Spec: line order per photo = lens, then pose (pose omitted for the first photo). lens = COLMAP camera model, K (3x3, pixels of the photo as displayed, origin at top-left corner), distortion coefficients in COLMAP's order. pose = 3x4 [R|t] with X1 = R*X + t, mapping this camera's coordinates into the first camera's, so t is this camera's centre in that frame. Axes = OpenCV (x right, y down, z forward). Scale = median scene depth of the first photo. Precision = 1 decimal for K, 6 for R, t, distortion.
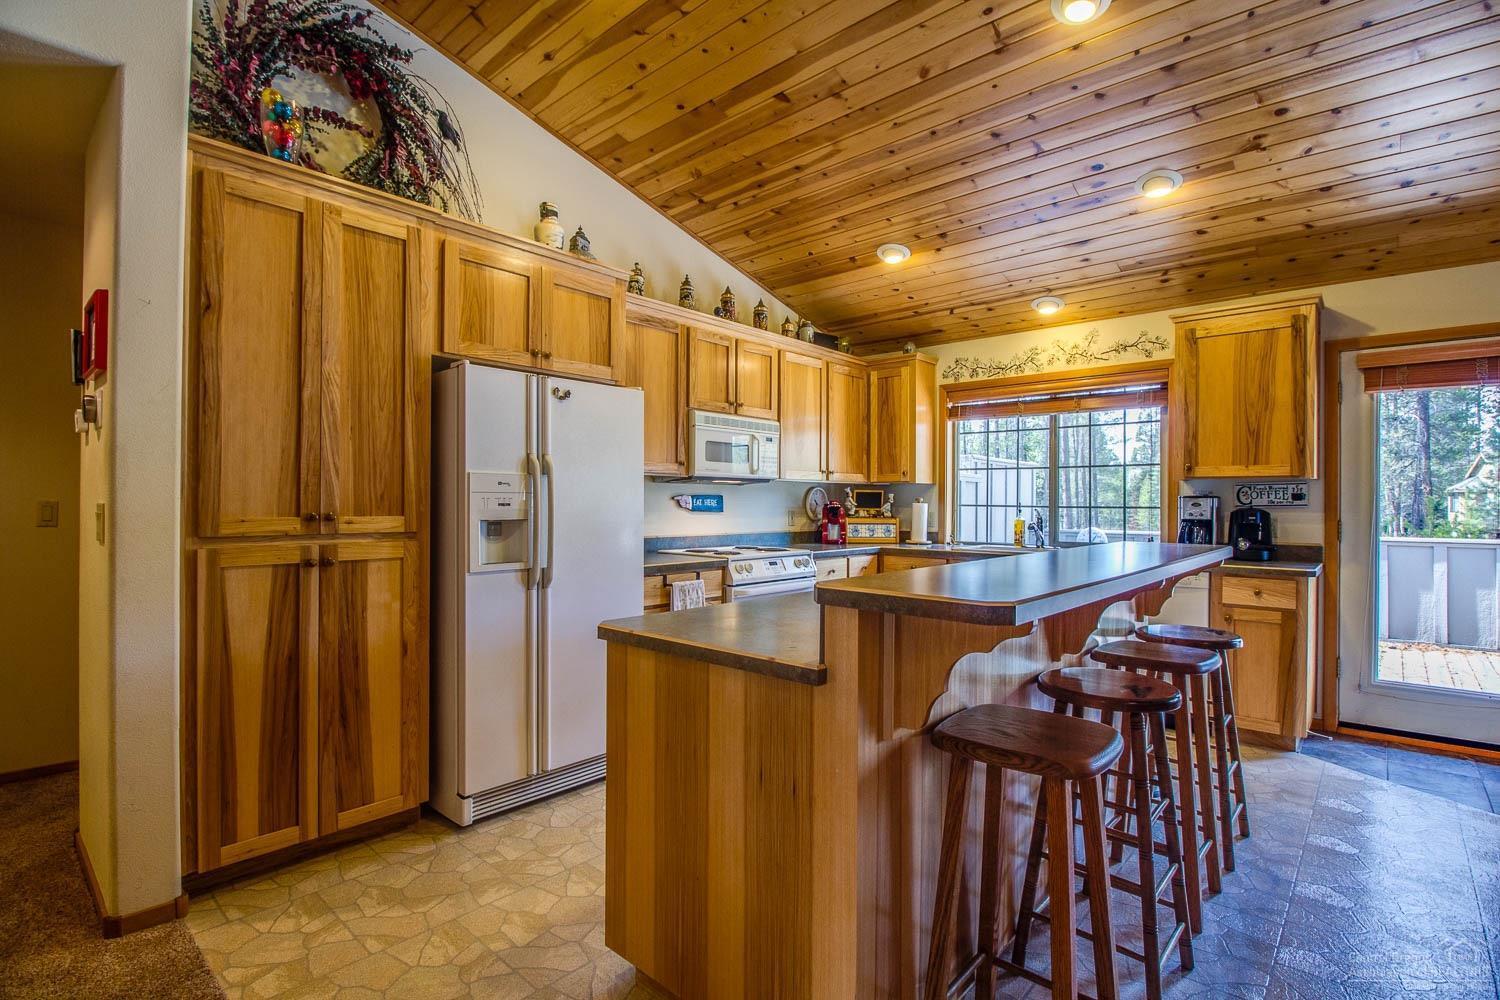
lens RADIAL K [[750.2, 0, 781.3], [0, 750.2, 497.4], [0, 0, 1]] dist [-0.002390, -0.000147]
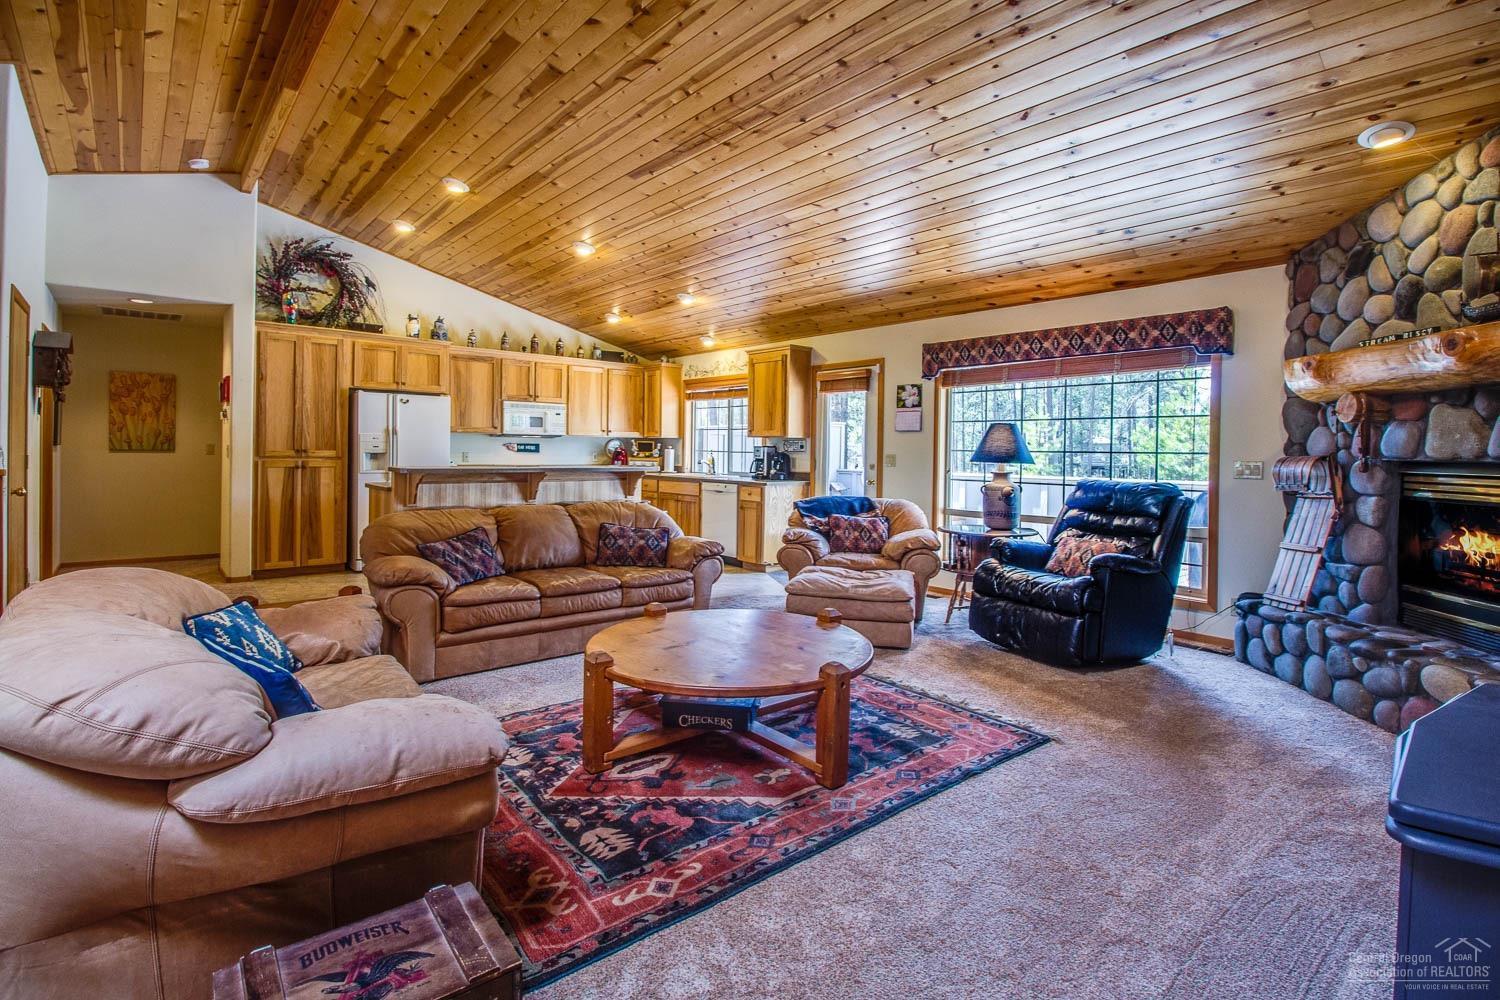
lens RADIAL K [[722.4, 0, 753.0], [0, 722.4, 448.7], [0, 0, 1]] dist [0.002862, 0.018994]
pose [[0.991769, 0.008974, -0.127726, 0.661997], [-0.008439, 0.999953, 0.004730, -0.003290], [0.127763, -0.003614, 0.991798, -0.692473]]
